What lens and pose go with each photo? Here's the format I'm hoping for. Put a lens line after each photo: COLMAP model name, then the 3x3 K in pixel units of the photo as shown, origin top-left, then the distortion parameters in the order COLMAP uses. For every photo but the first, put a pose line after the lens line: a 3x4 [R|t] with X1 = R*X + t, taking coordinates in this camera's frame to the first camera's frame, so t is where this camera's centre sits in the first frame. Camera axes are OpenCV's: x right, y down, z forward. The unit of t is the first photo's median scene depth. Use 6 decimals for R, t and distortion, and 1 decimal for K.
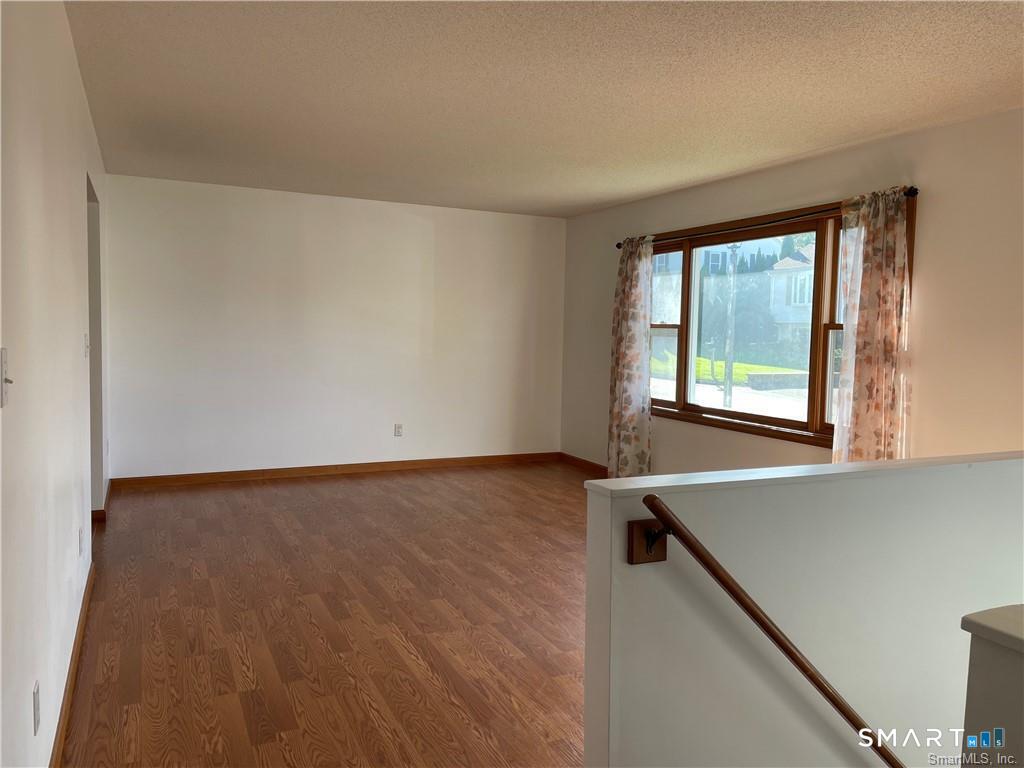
lens RADIAL K [[767.8, 0, 512.0], [0, 767.8, 384.0], [0, 0, 1]] dist [0.068710, -0.091930]
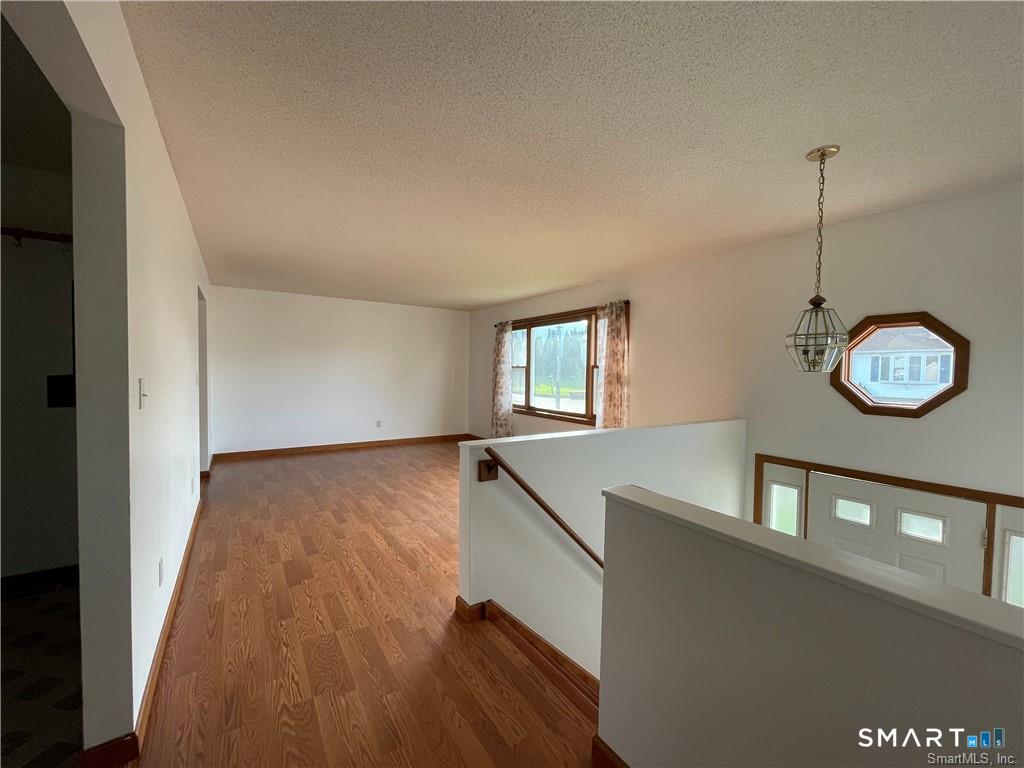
lens RADIAL K [[413.9, 0, 507.5], [0, 413.9, 383.6], [0, 0, 1]] dist [-0.010619, -0.000027]
pose [[0.990520, -0.011046, 0.136924, 0.037940], [0.016134, 0.999218, -0.036105, 0.006711], [-0.136419, 0.037972, 0.989923, -0.051839]]
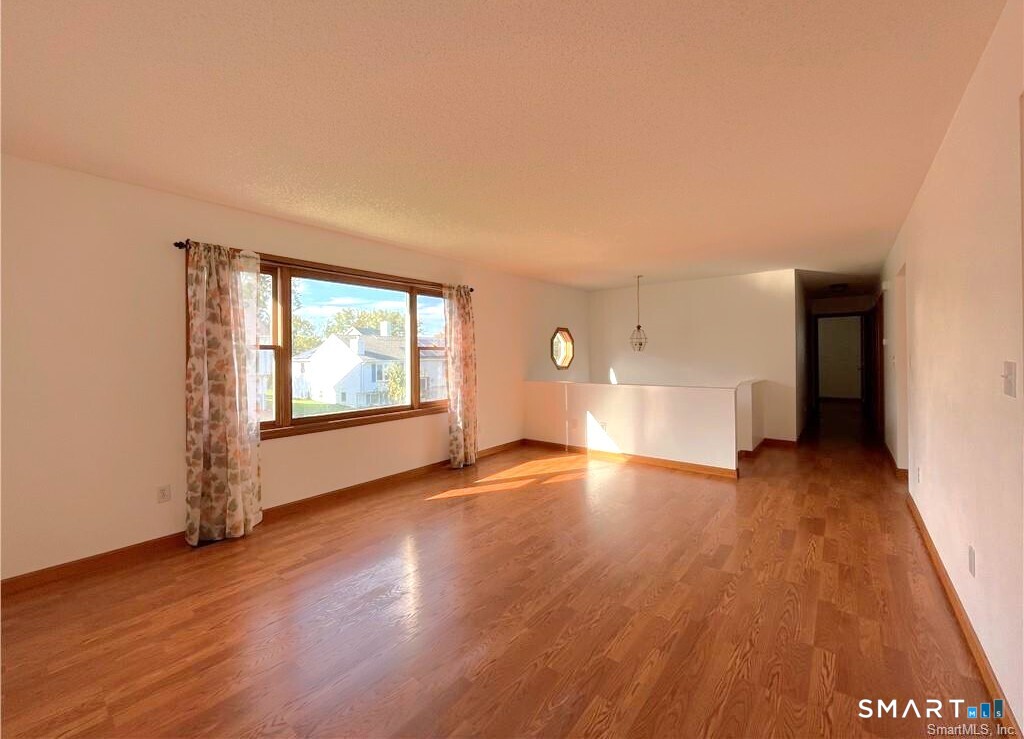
lens RADIAL K [[415.1, 0, 512.4], [0, 415.1, 352.3], [0, 0, 1]] dist [0.000103, 0.000205]
pose [[-0.440626, -0.008210, 0.897653, -0.619600], [0.065142, 0.997029, 0.041095, -0.103133], [-0.895324, 0.076582, -0.438782, 1.400956]]
